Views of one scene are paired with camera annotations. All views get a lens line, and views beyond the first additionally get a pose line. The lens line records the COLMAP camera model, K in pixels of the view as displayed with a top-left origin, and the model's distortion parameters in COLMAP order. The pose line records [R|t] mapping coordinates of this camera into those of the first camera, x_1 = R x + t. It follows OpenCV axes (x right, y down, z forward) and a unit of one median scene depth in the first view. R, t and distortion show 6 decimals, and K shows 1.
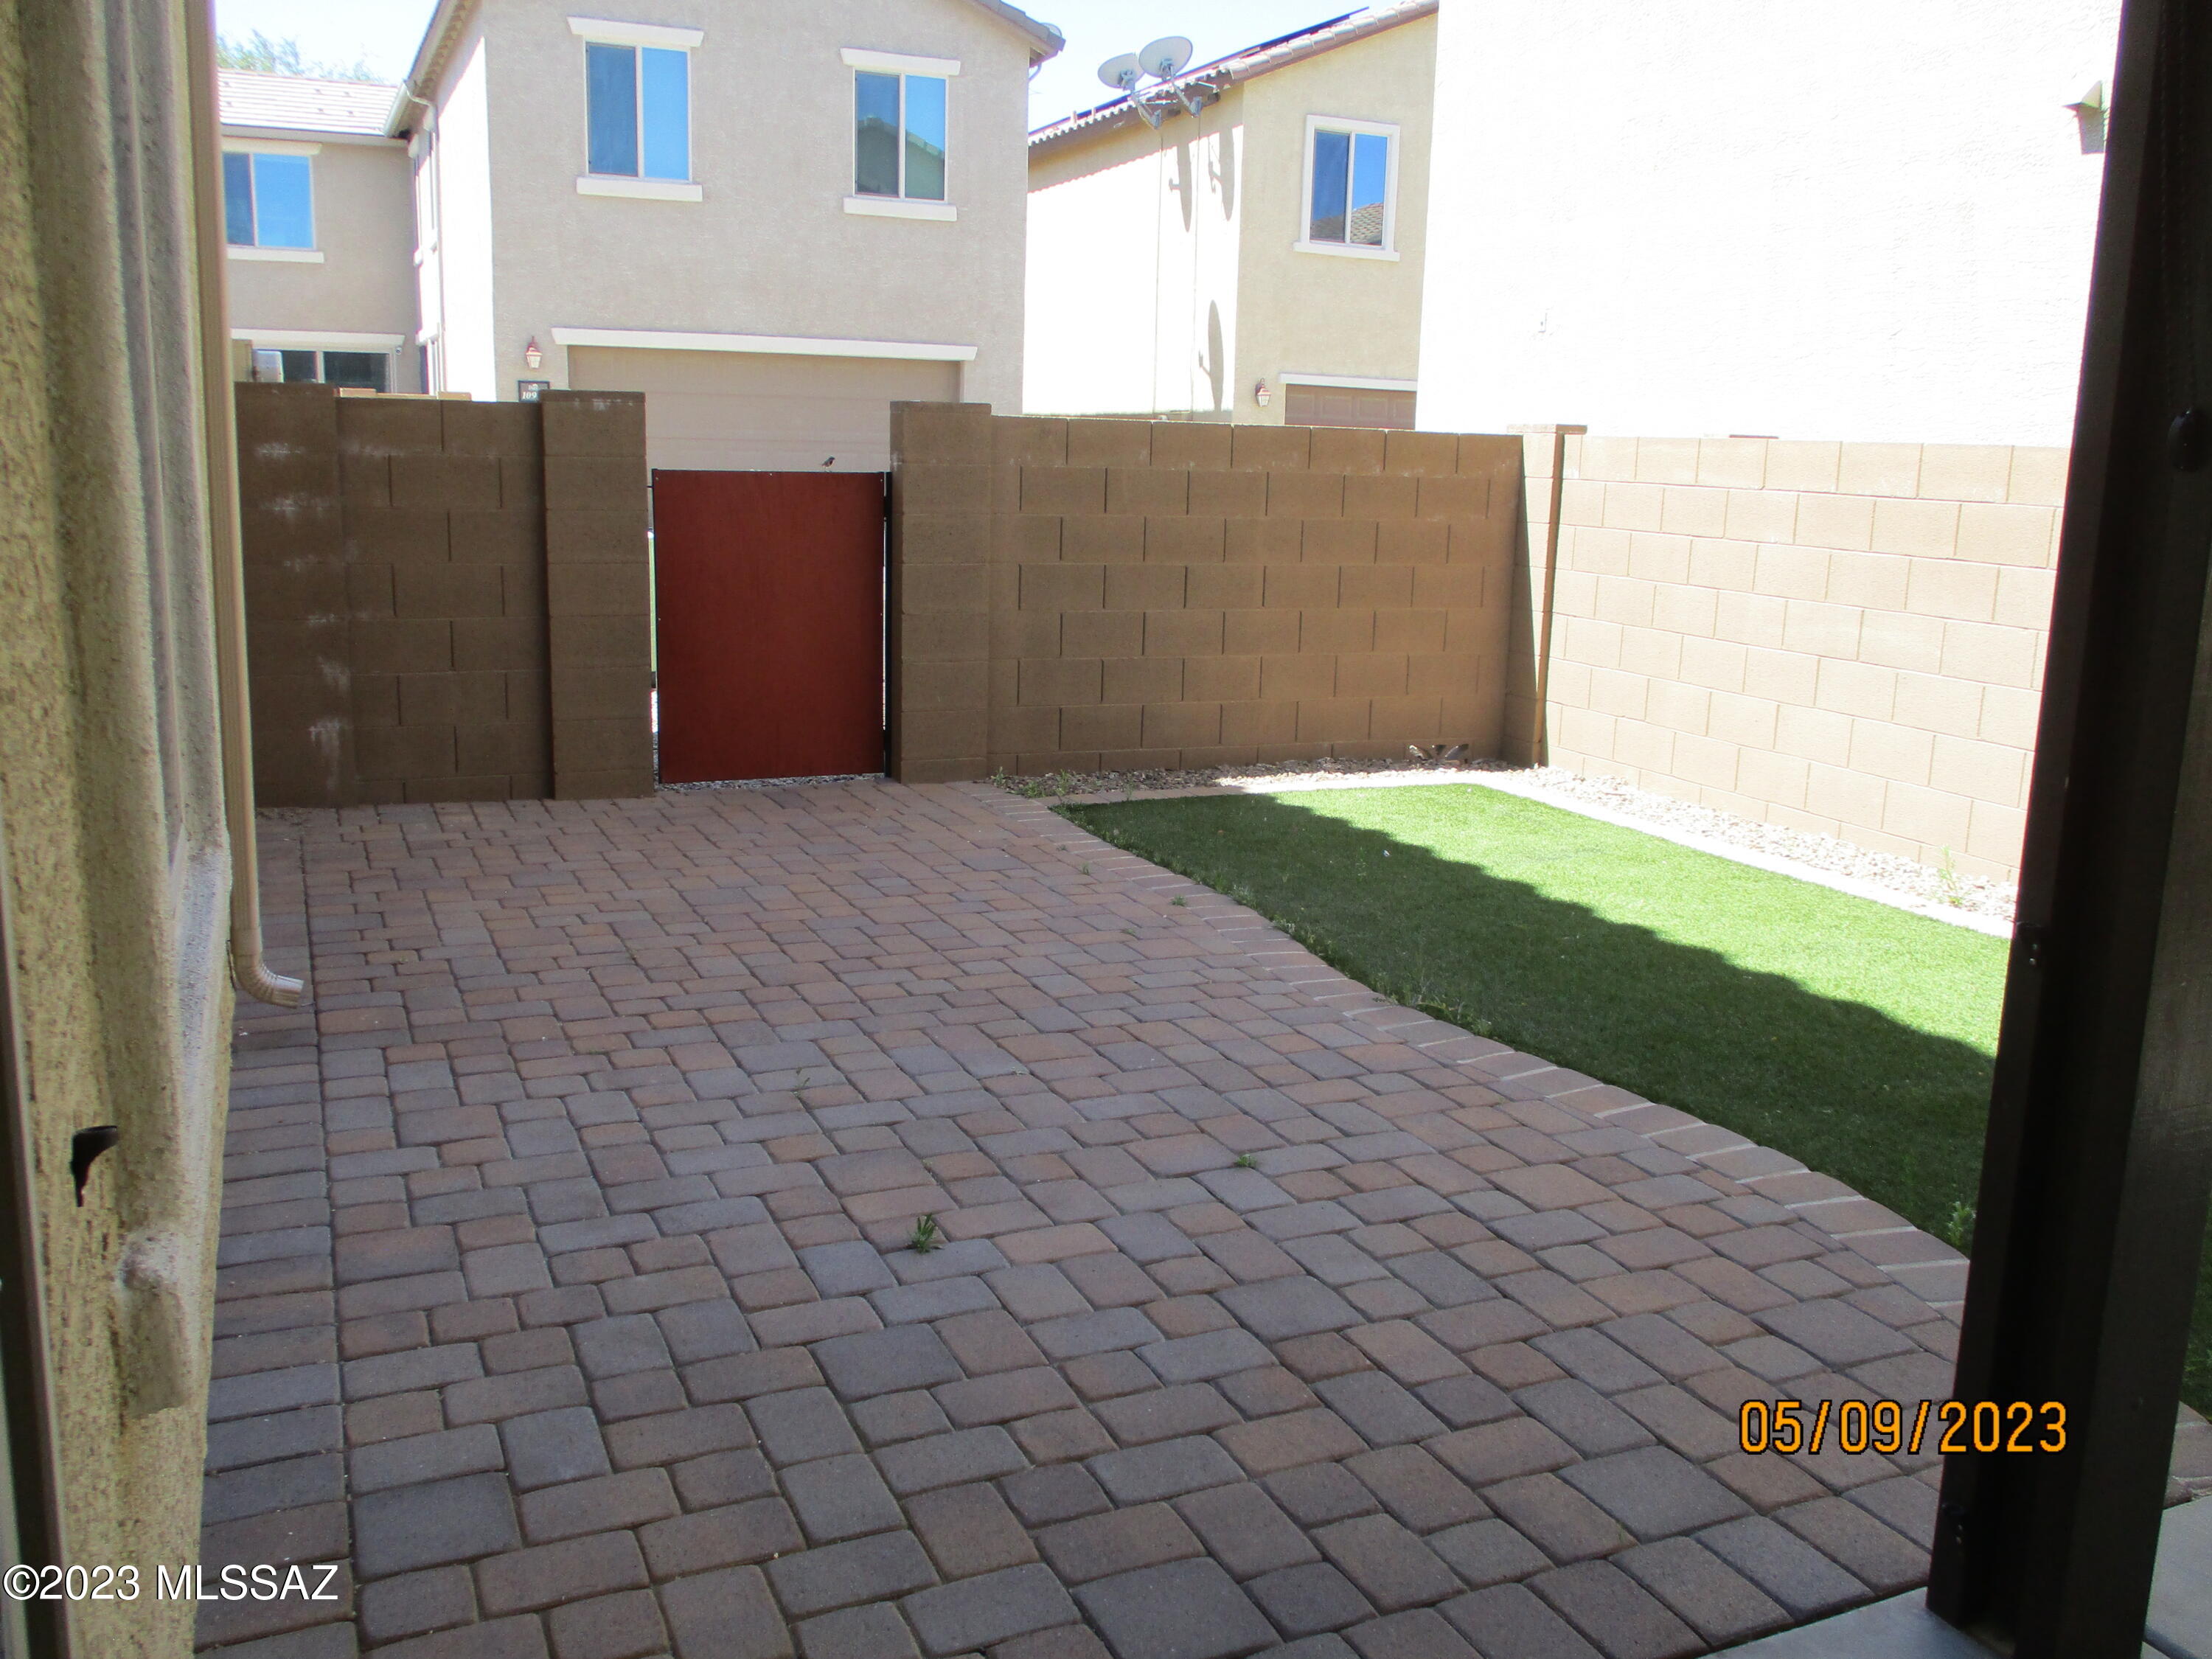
lens RADIAL K [[1883.8, 0, 1106.0], [0, 1883.8, 830.5], [0, 0, 1]] dist [-0.030163, 0.014555]
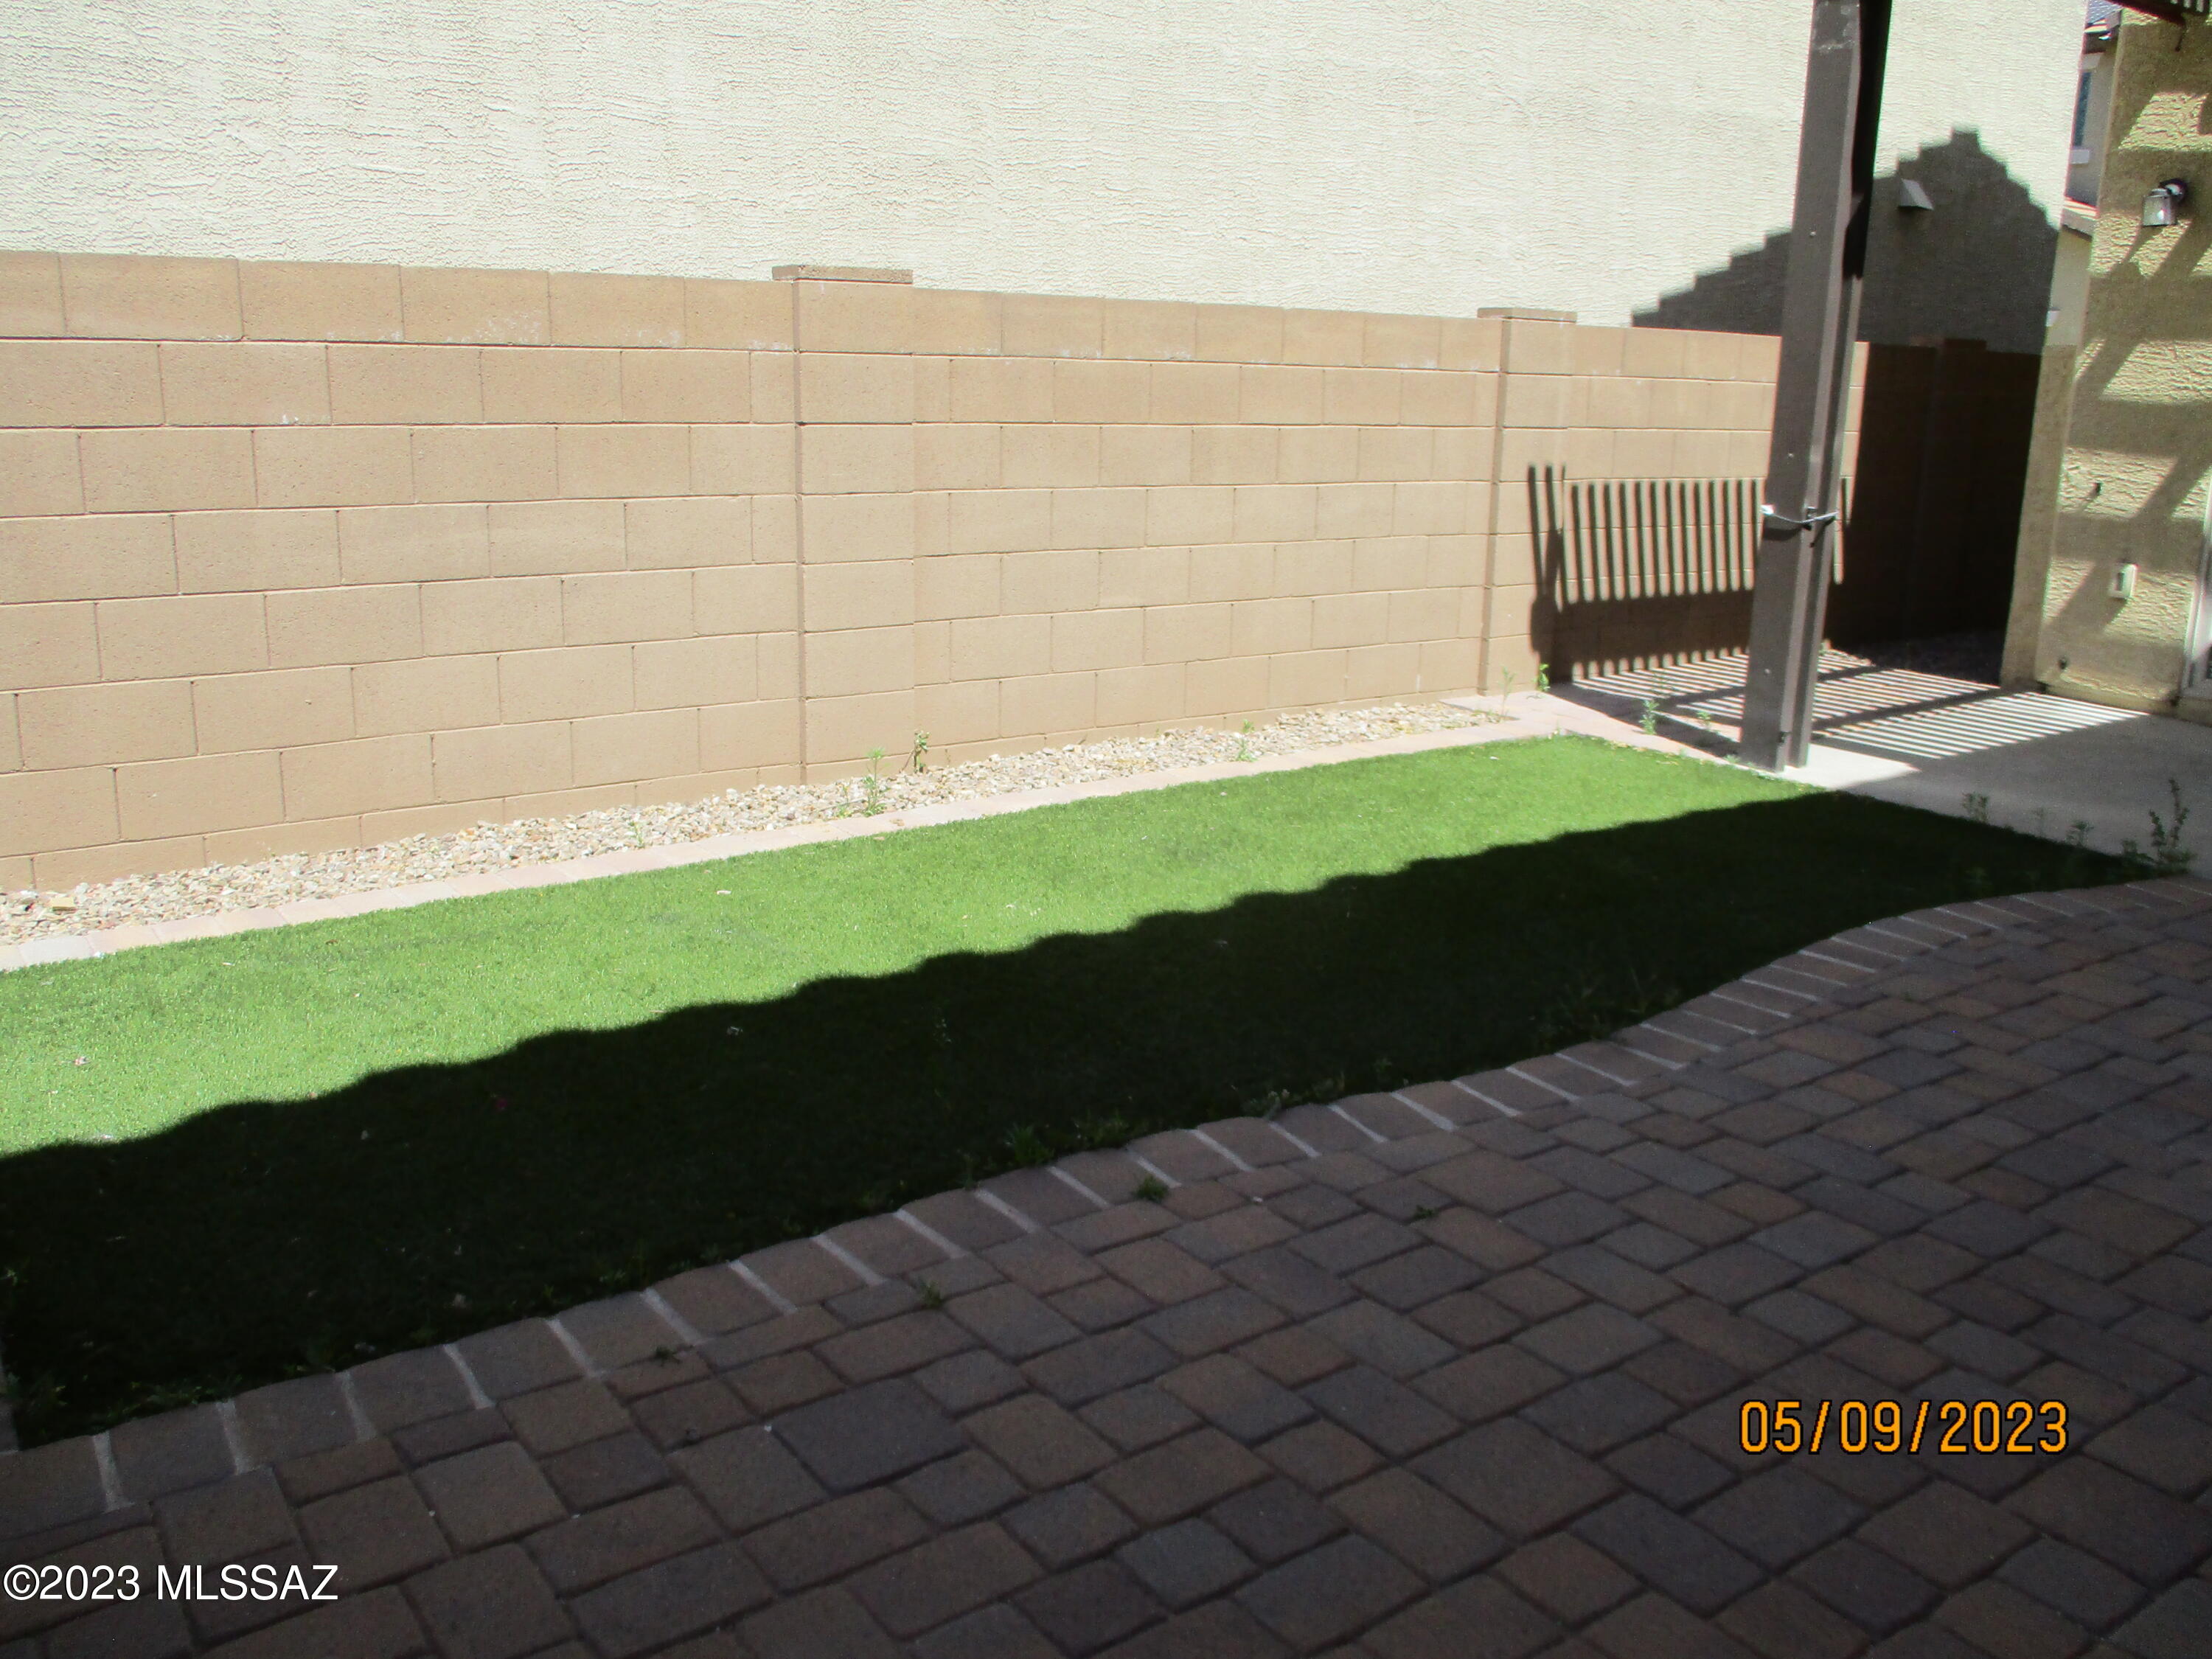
lens RADIAL K [[1883.8, 0, 1124.4], [0, 1883.8, 818.9], [0, 0, 1]] dist [-0.030163, 0.014555]
pose [[-0.203030, -0.264309, 0.942825, -0.522609], [0.175422, 0.937483, 0.300587, -0.266238], [-0.963331, 0.226420, -0.143971, 1.338107]]
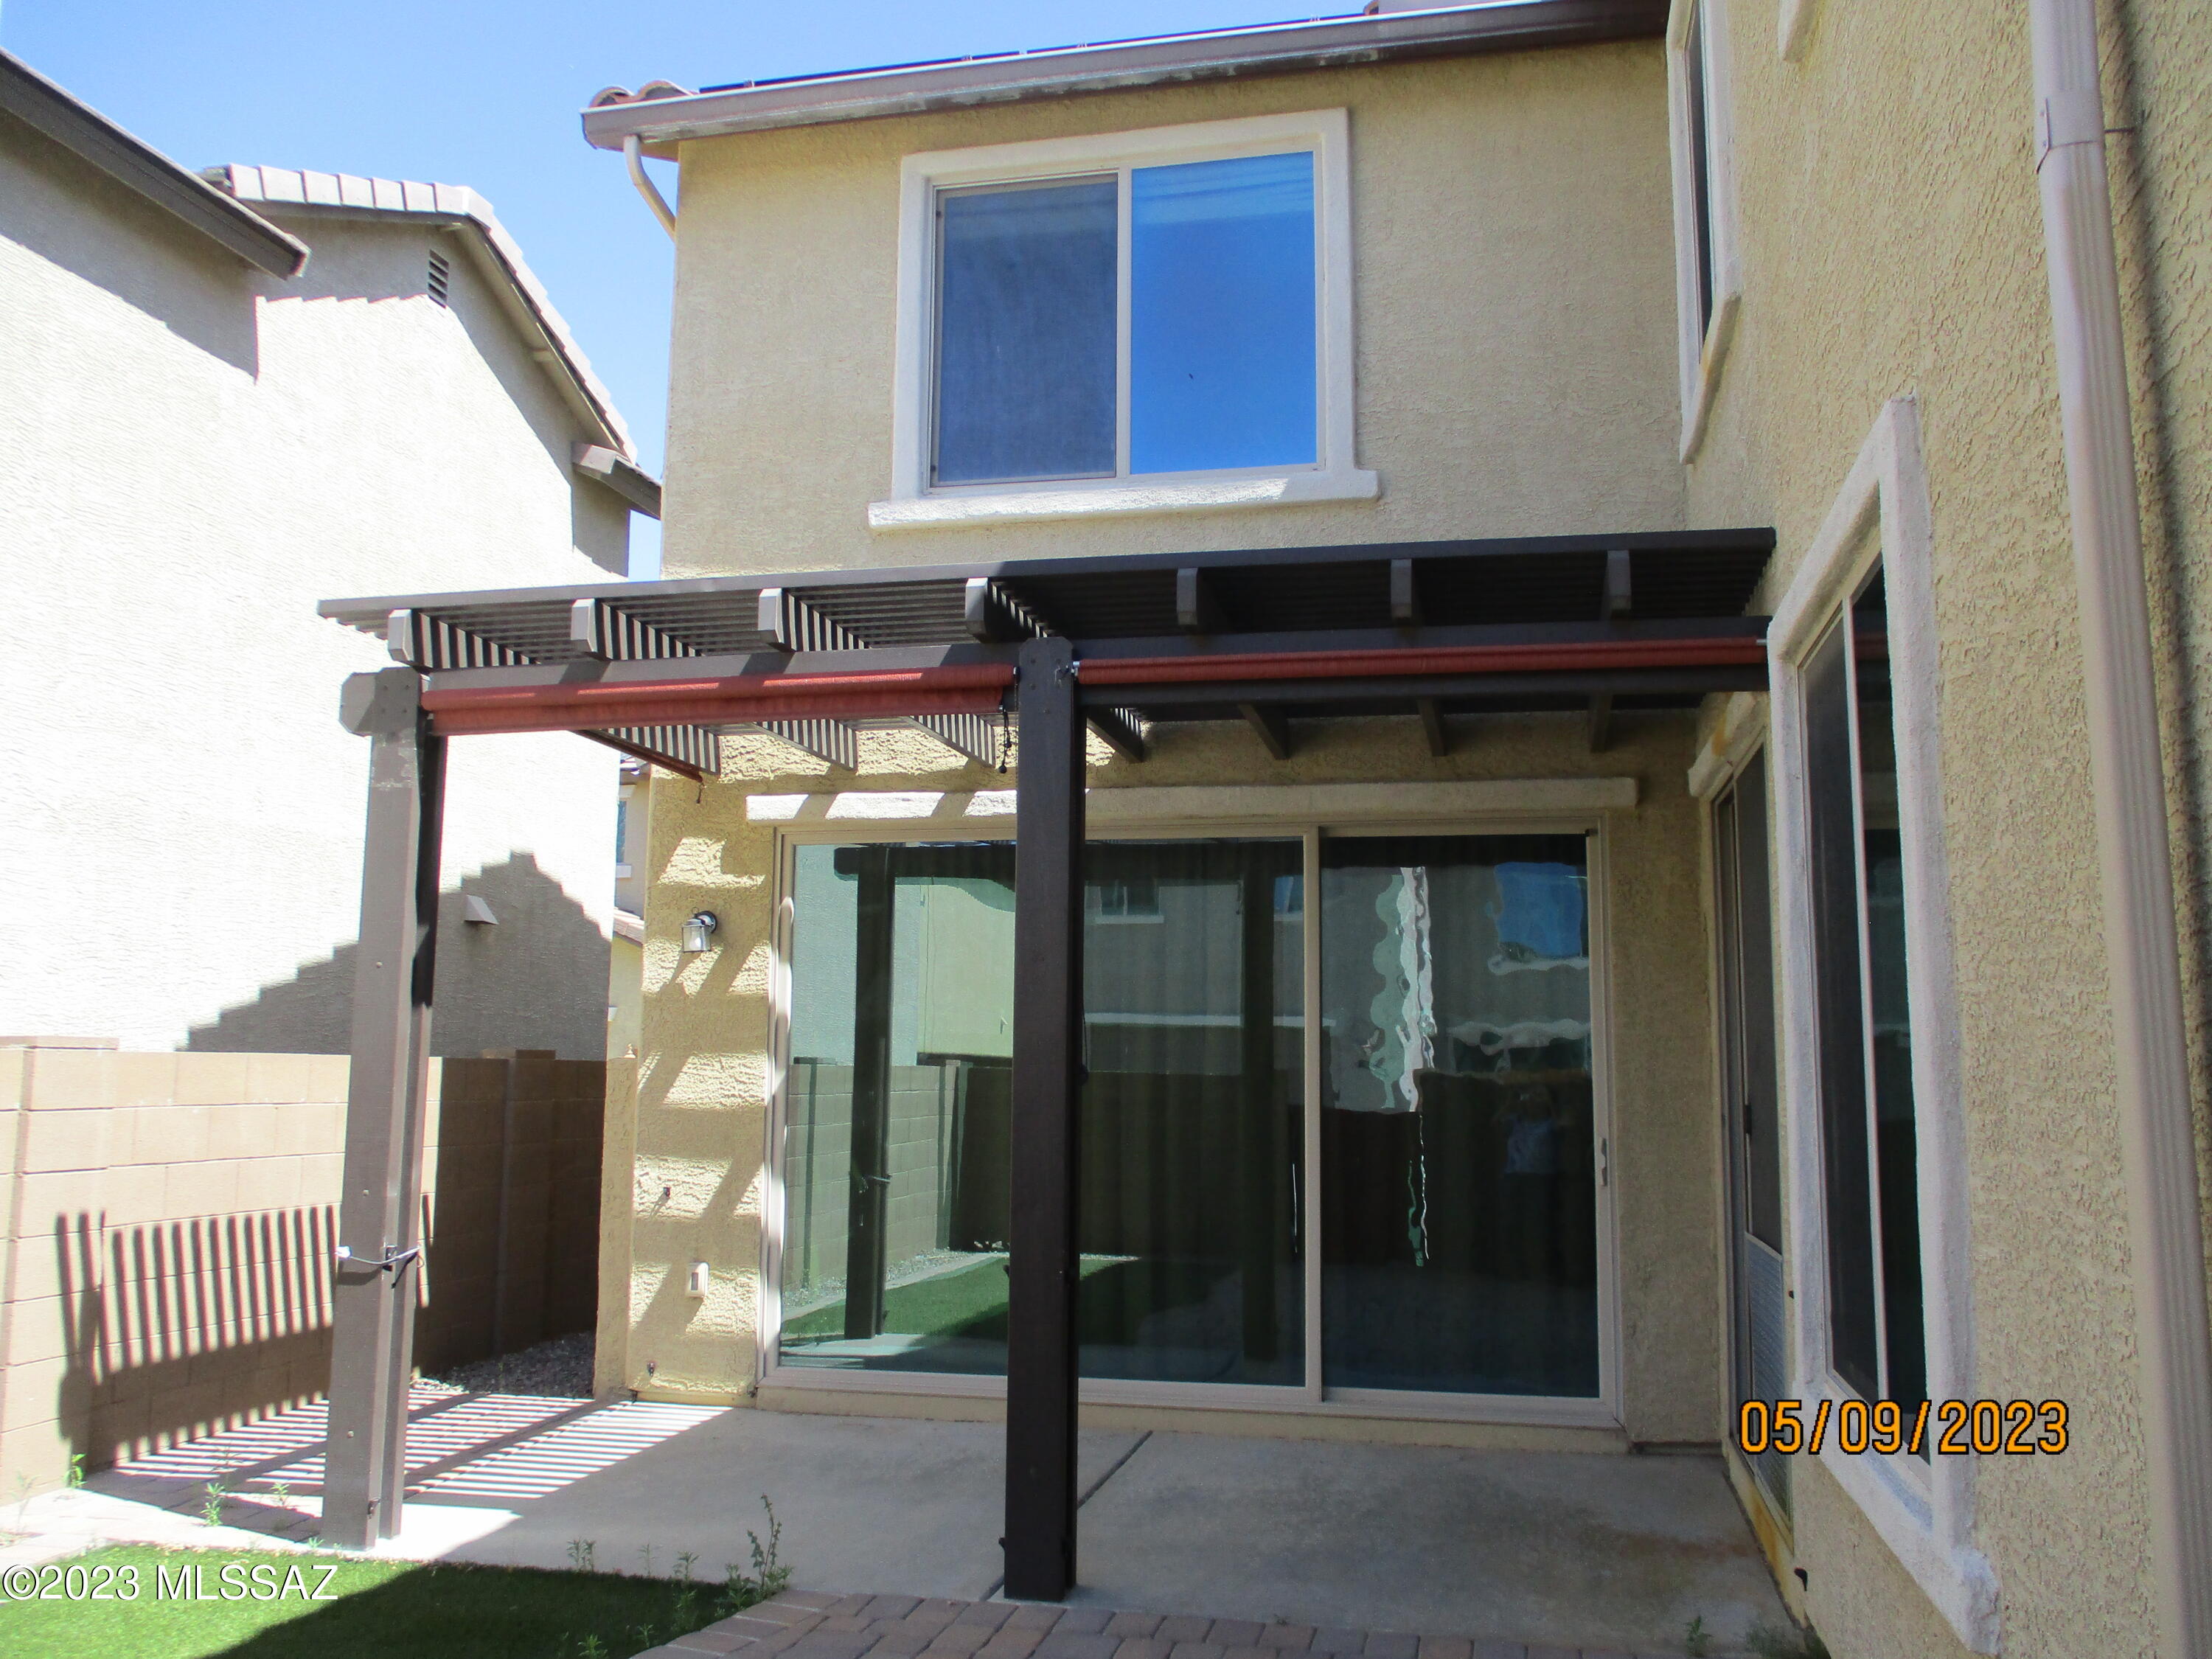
lens RADIAL K [[1883.8, 0, 1105.2], [0, 1883.8, 811.6], [0, 0, 1]] dist [-0.030163, 0.014555]
pose [[-0.788319, 0.045204, 0.613604, -0.473525], [0.094891, 0.994298, 0.048660, -0.286268], [-0.607905, 0.096585, -0.788113, 1.301483]]
